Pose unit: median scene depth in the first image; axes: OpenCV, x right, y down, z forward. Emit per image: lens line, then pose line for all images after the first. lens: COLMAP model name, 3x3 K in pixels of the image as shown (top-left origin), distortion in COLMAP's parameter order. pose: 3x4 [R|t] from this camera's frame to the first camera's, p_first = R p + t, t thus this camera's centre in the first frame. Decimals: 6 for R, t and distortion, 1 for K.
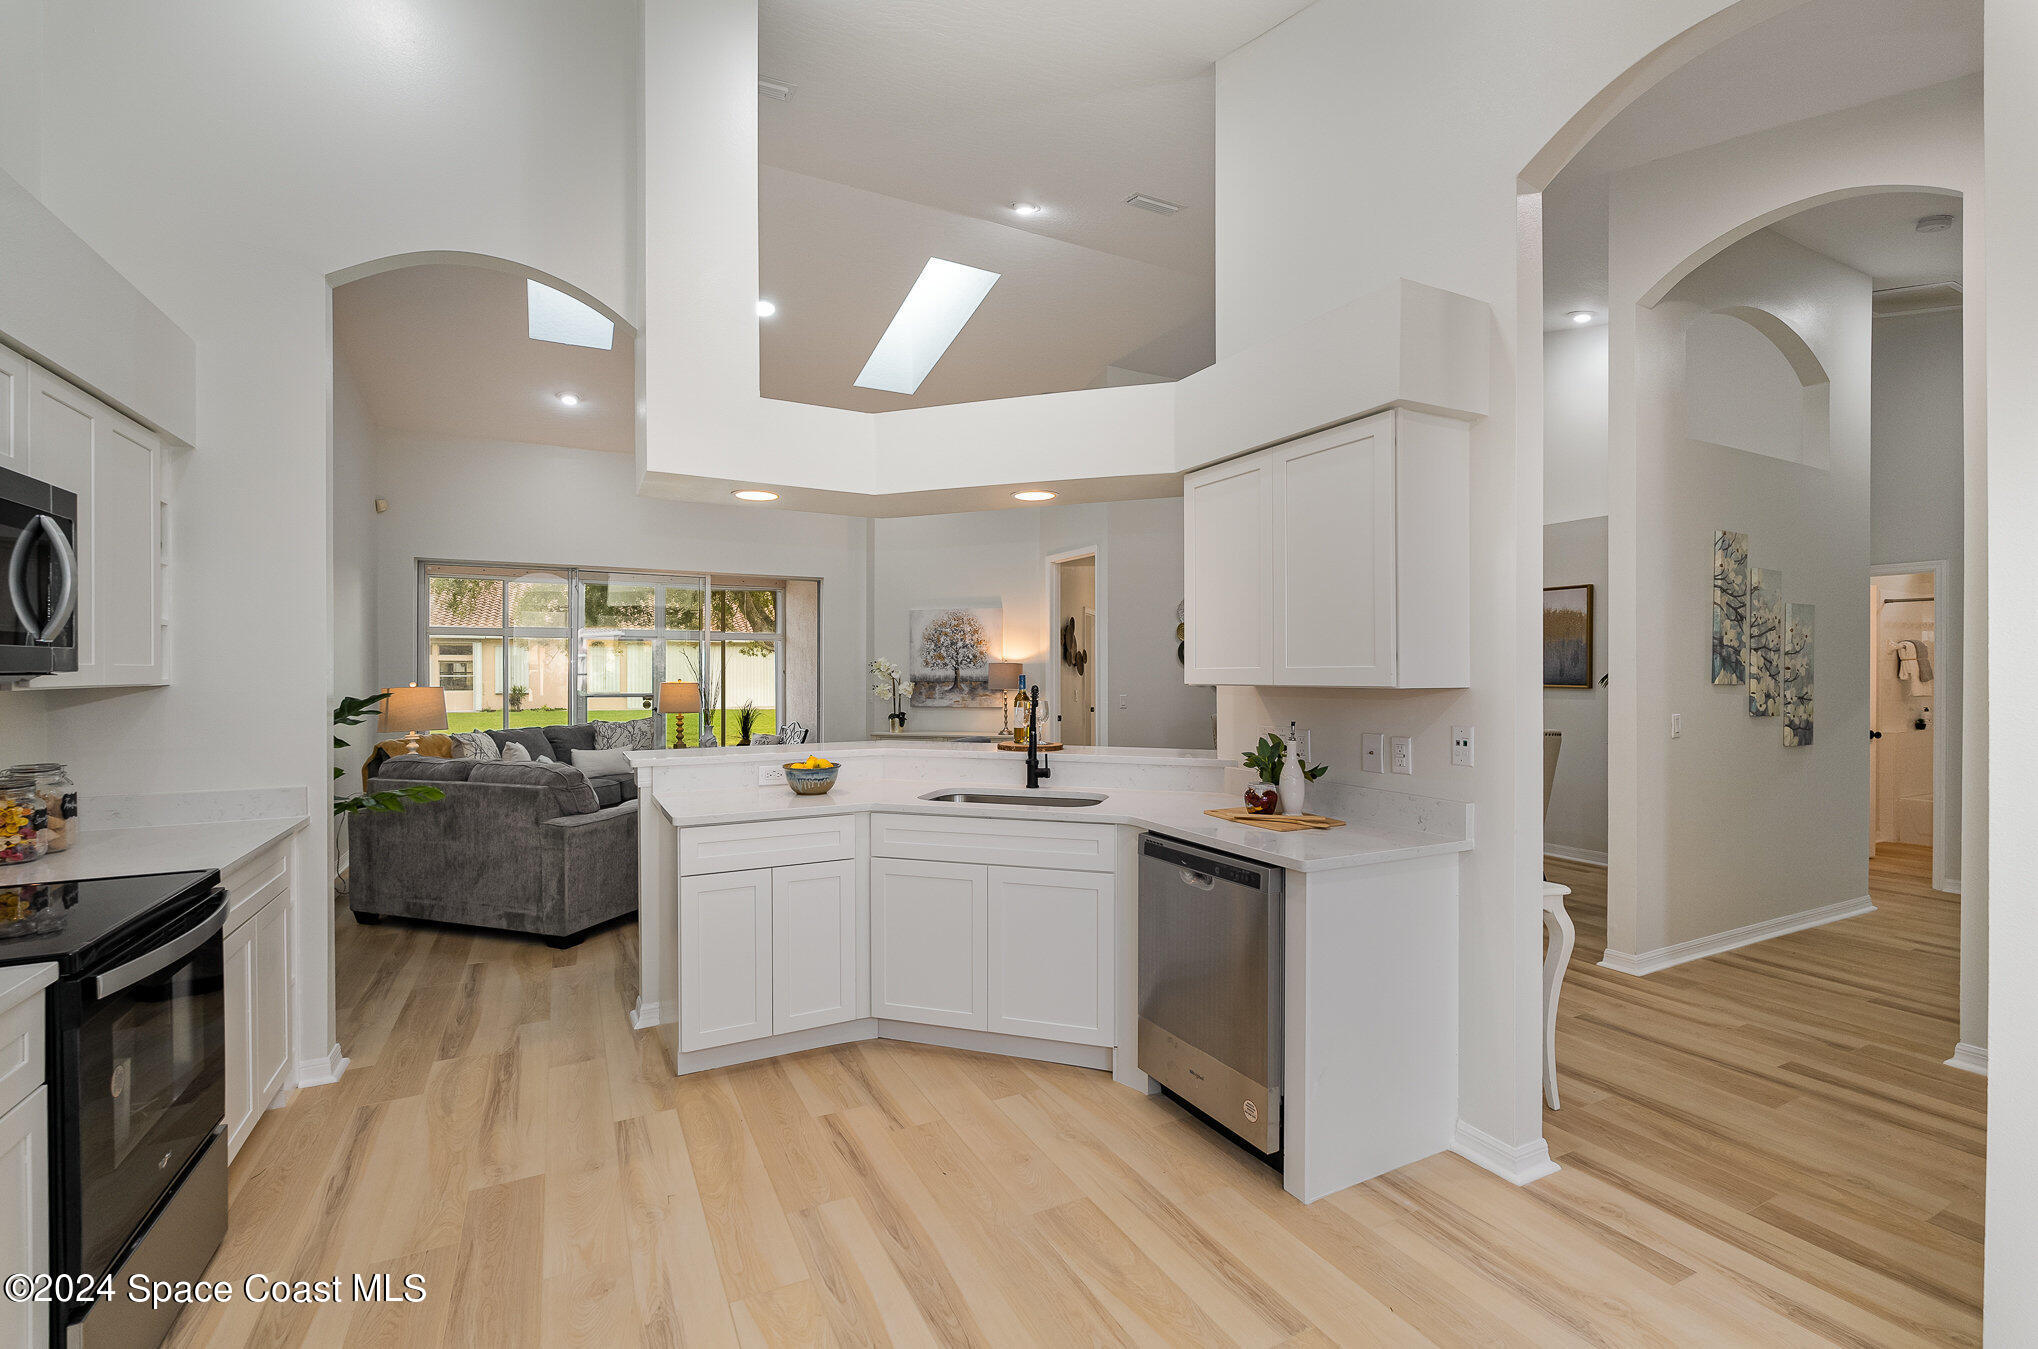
lens RADIAL K [[901.1, 0, 1021.9], [0, 901.1, 679.3], [0, 0, 1]] dist [0.002230, 0.000392]
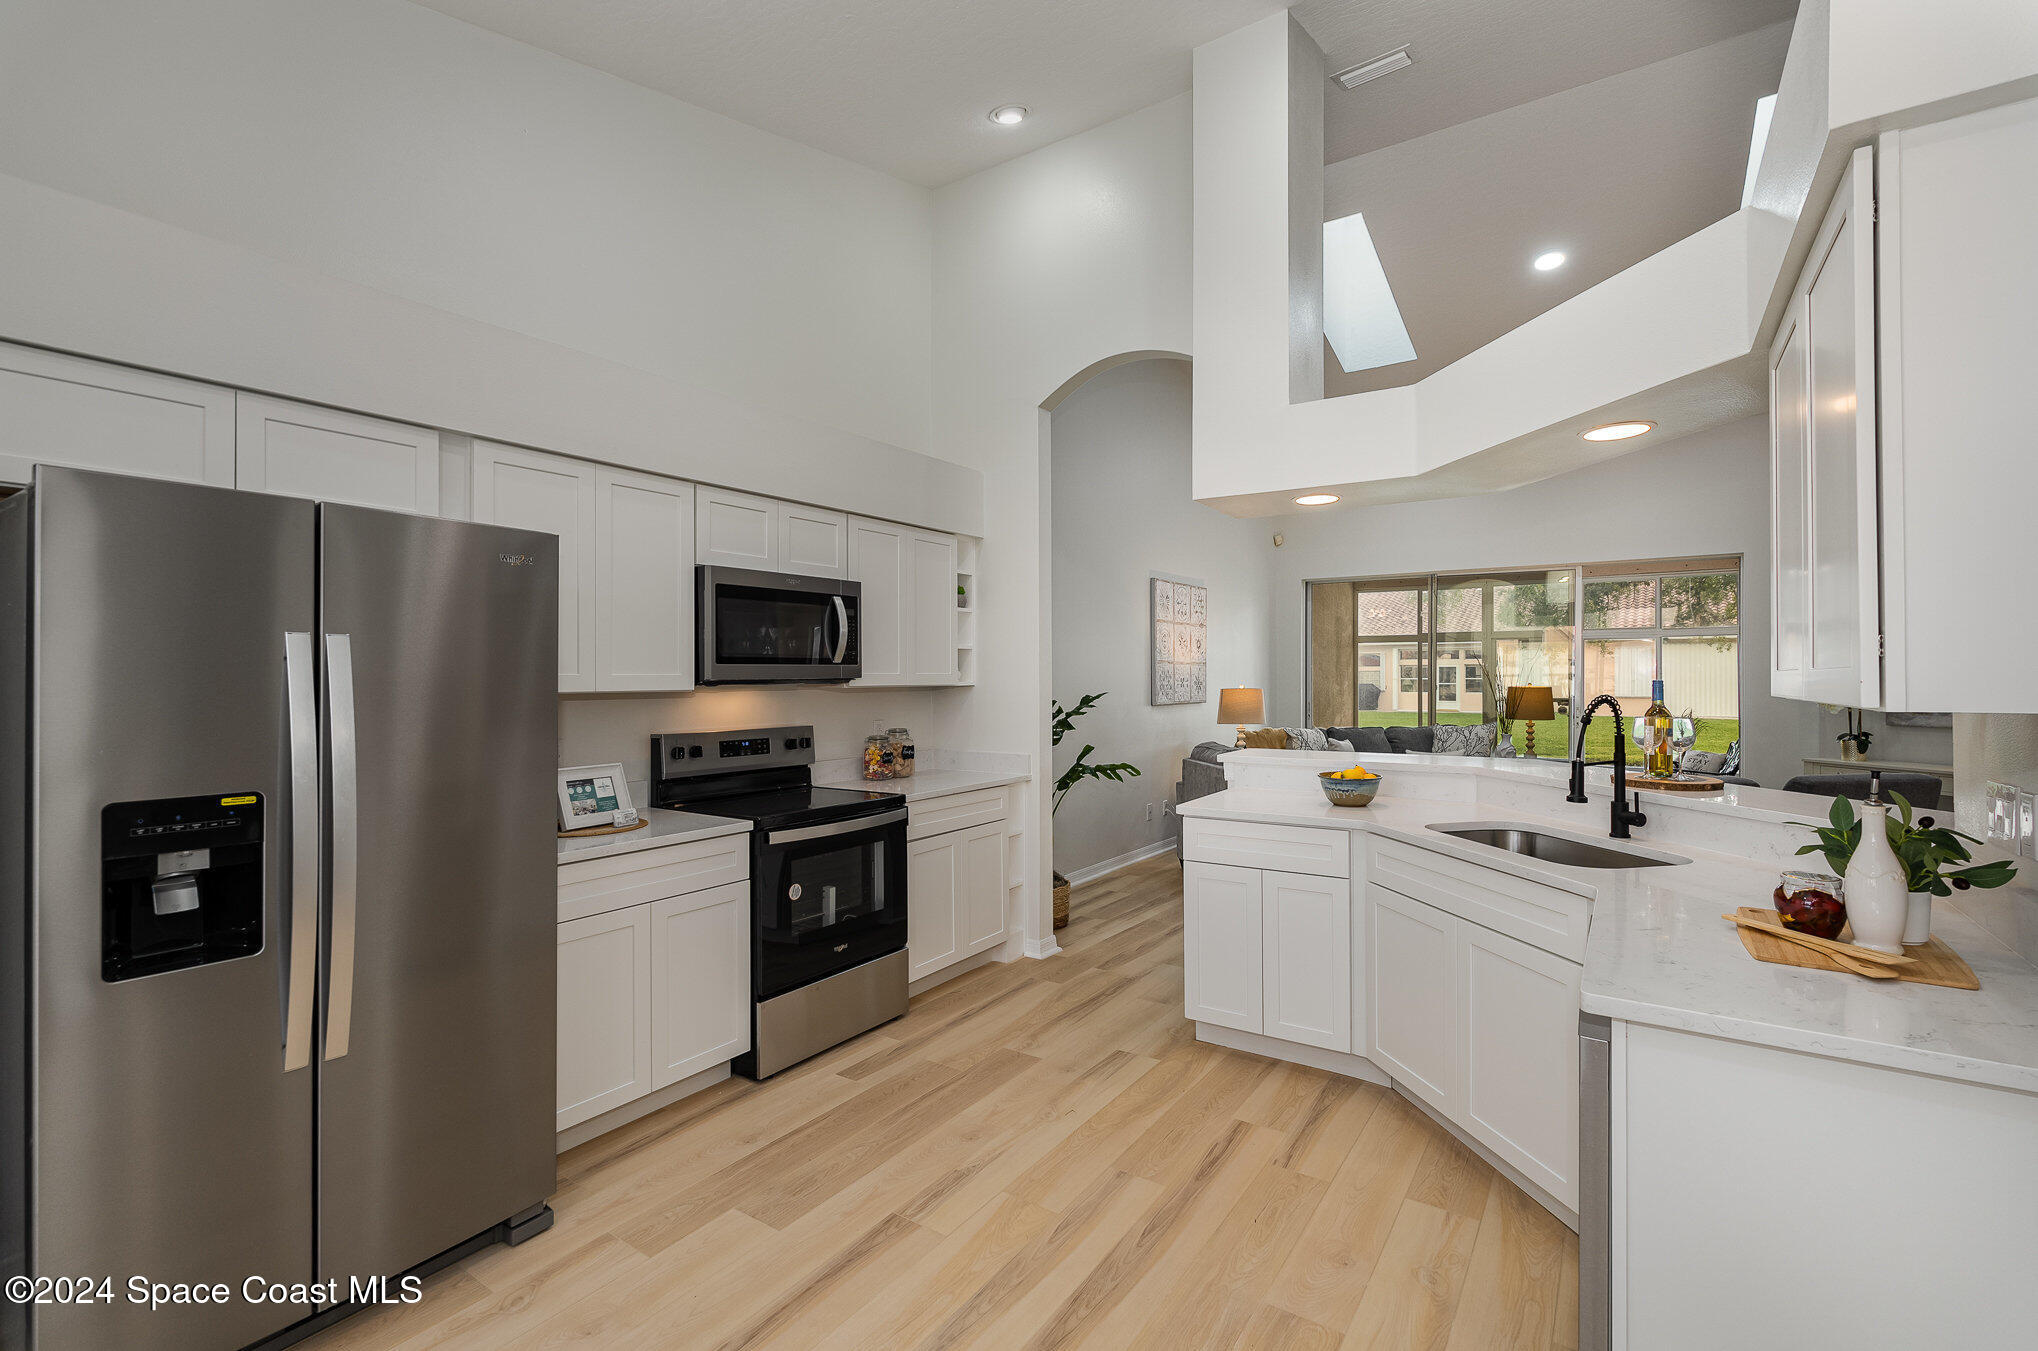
lens RADIAL K [[897.6, 0, 1020.4], [0, 897.6, 674.6], [0, 0, 1]] dist [-0.001178, -0.000073]
pose [[0.469553, -0.002988, -0.882899, 0.531147], [-0.003979, 0.999977, -0.005501, -0.004662], [0.882895, 0.006096, 0.469531, 0.305382]]
